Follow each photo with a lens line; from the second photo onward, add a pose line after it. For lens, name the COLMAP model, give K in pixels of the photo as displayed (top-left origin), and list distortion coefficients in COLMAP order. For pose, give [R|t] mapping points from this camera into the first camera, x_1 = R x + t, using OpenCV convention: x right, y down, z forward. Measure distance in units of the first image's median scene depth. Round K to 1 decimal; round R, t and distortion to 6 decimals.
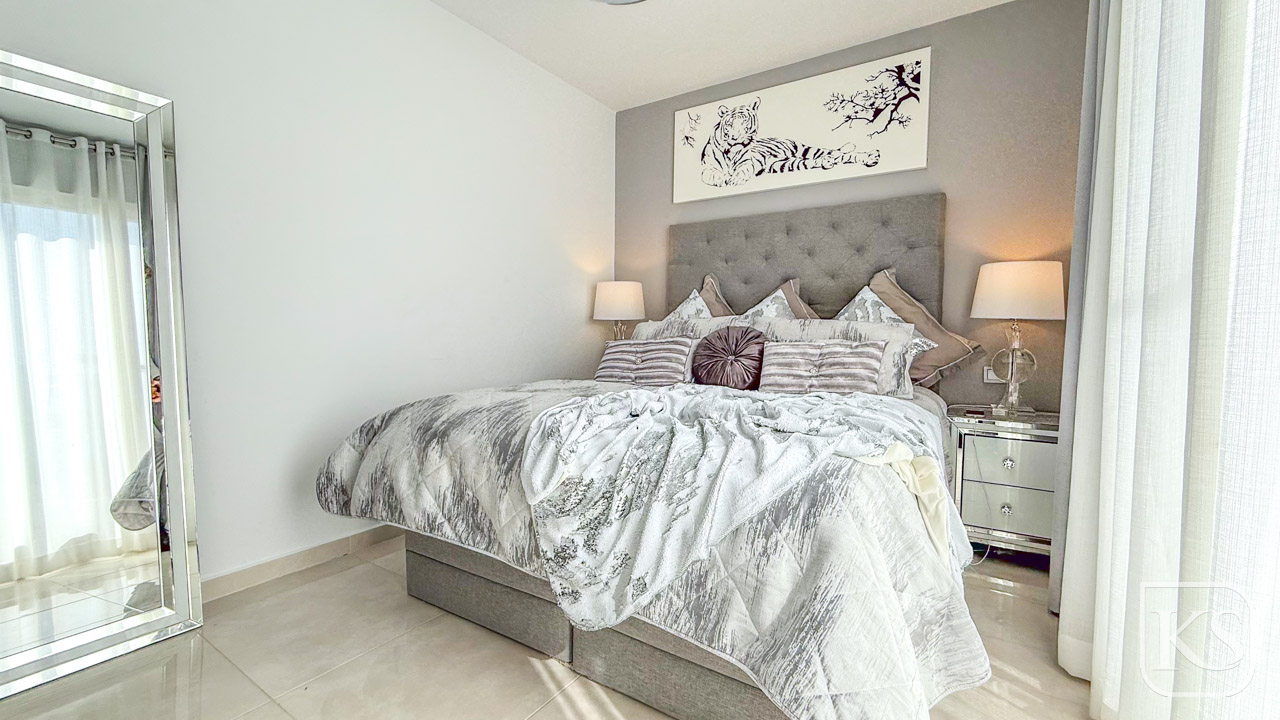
lens RADIAL K [[521.2, 0, 640.0], [0, 521.2, 360.0], [0, 0, 1]] dist [0.000586, 0.000216]
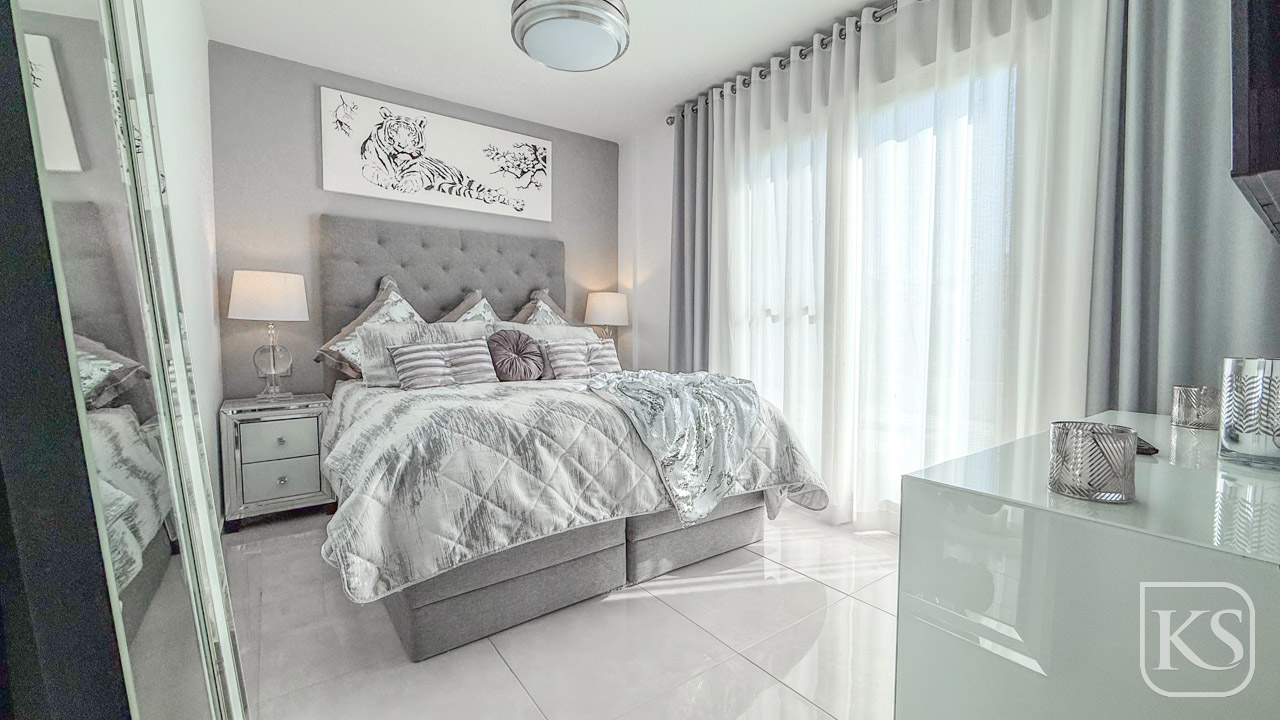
lens RADIAL K [[521.2, 0, 640.0], [0, 521.2, 360.0], [0, 0, 1]] dist [0.000586, 0.000216]
pose [[0.331886, -0.063821, 0.941158, -0.685237], [0.061052, 0.997070, 0.046084, -0.025652], [-0.941342, 0.042165, 0.334810, 0.243664]]
